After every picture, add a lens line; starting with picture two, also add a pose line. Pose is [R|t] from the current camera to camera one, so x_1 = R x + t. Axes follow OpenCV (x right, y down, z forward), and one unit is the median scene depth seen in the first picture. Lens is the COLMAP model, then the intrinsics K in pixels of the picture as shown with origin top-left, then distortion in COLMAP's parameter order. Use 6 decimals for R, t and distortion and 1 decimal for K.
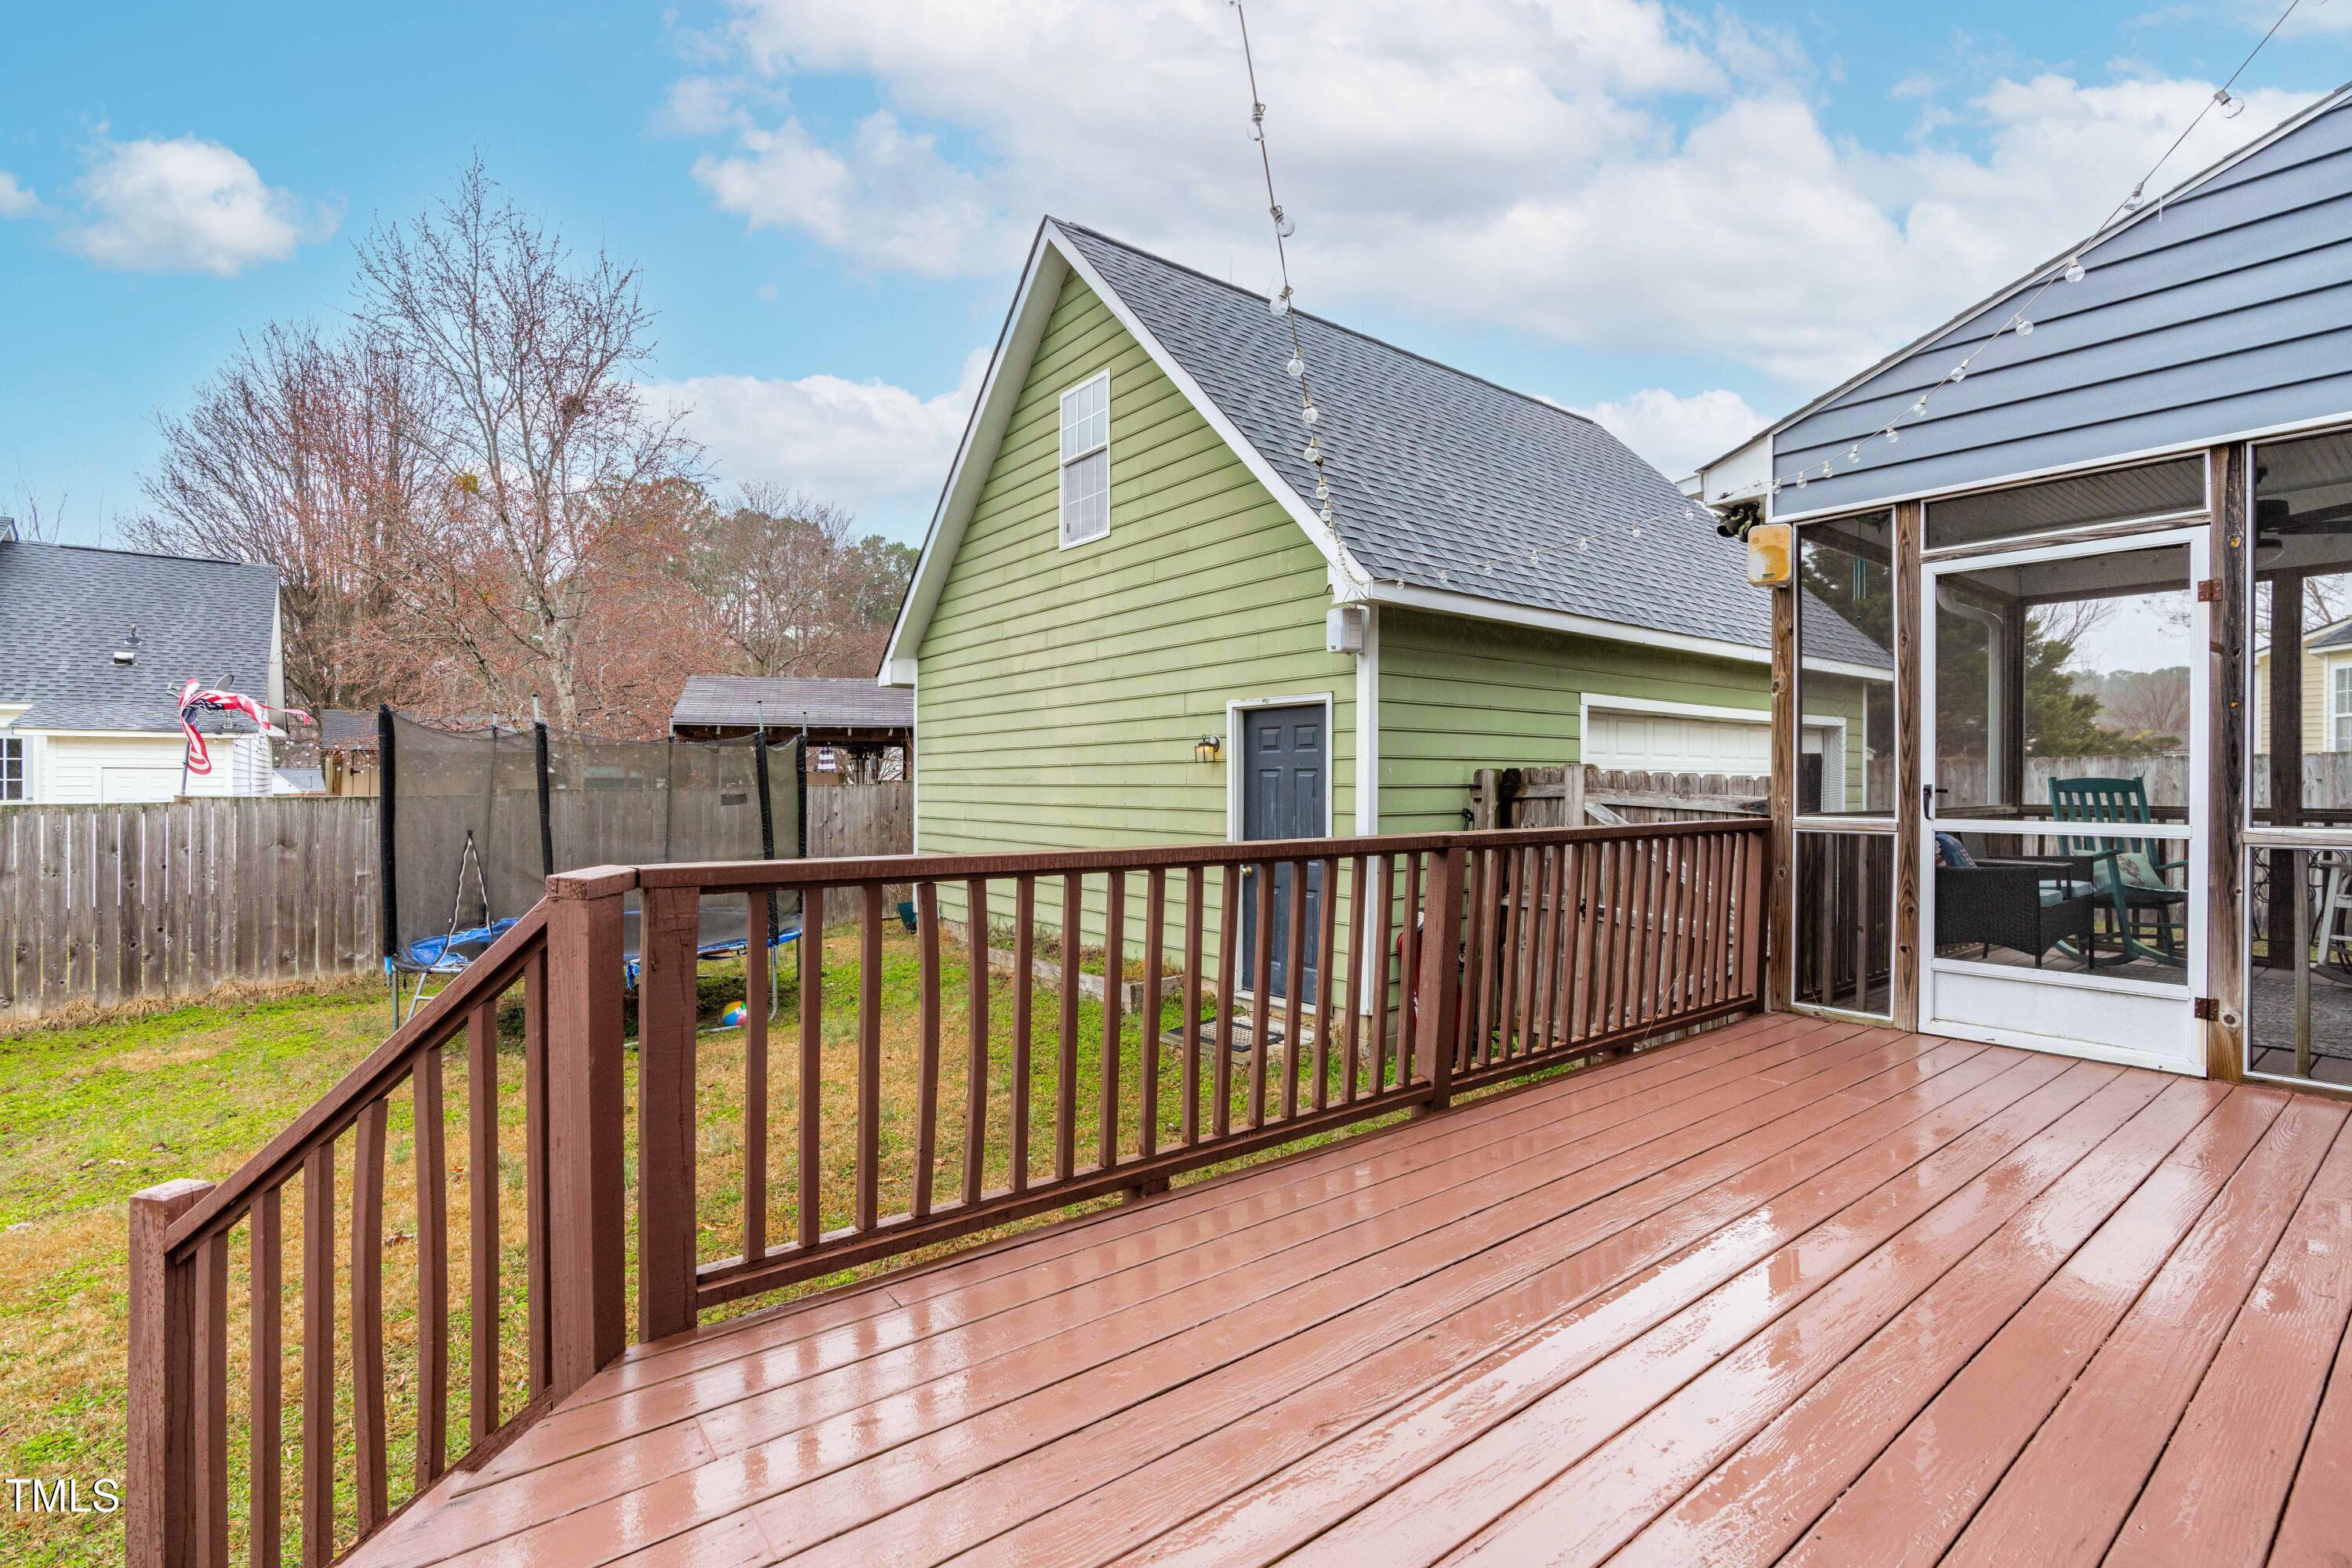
lens RADIAL K [[1073.2, 0, 1174.6], [0, 1073.2, 779.0], [0, 0, 1]] dist [-0.009260, 0.004805]
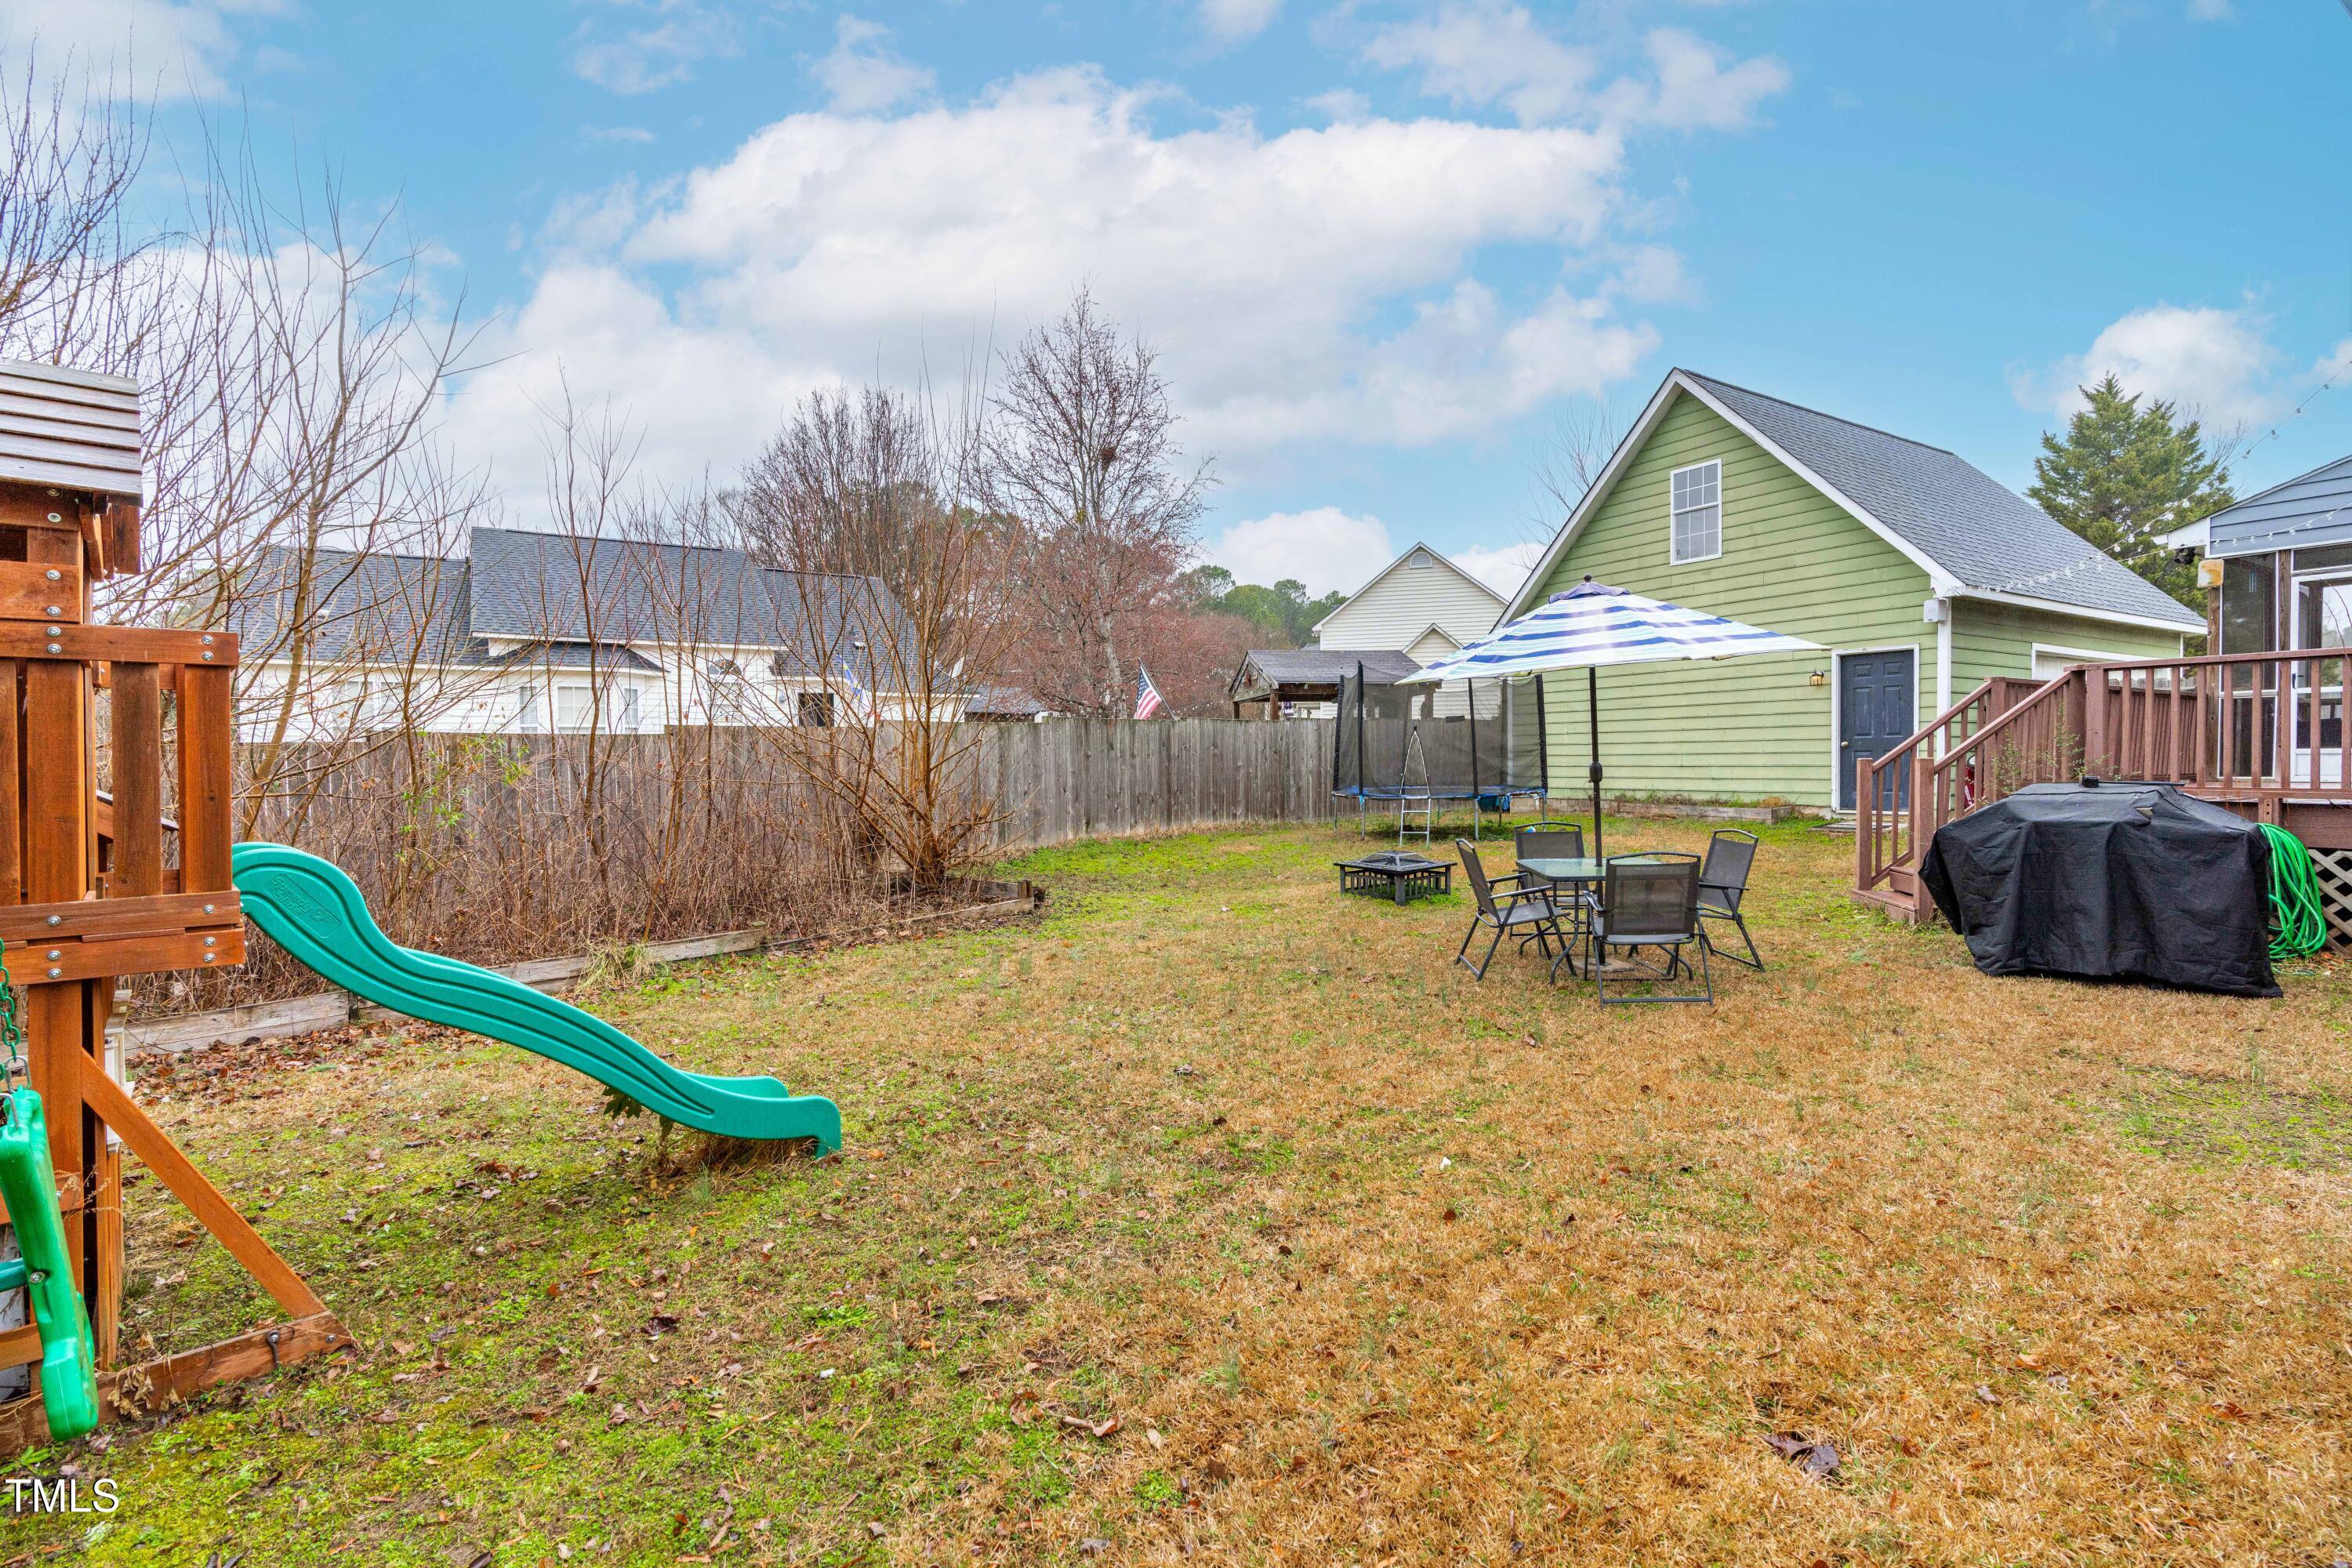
lens RADIAL K [[1073.2, 0, 1180.1], [0, 1073.2, 780.5], [0, 0, 1]] dist [-0.009260, 0.004805]
pose [[0.994071, -0.006964, -0.108507, -0.845846], [0.009277, 0.999740, 0.020832, 0.097854], [0.108333, -0.021715, 0.993877, -0.917207]]
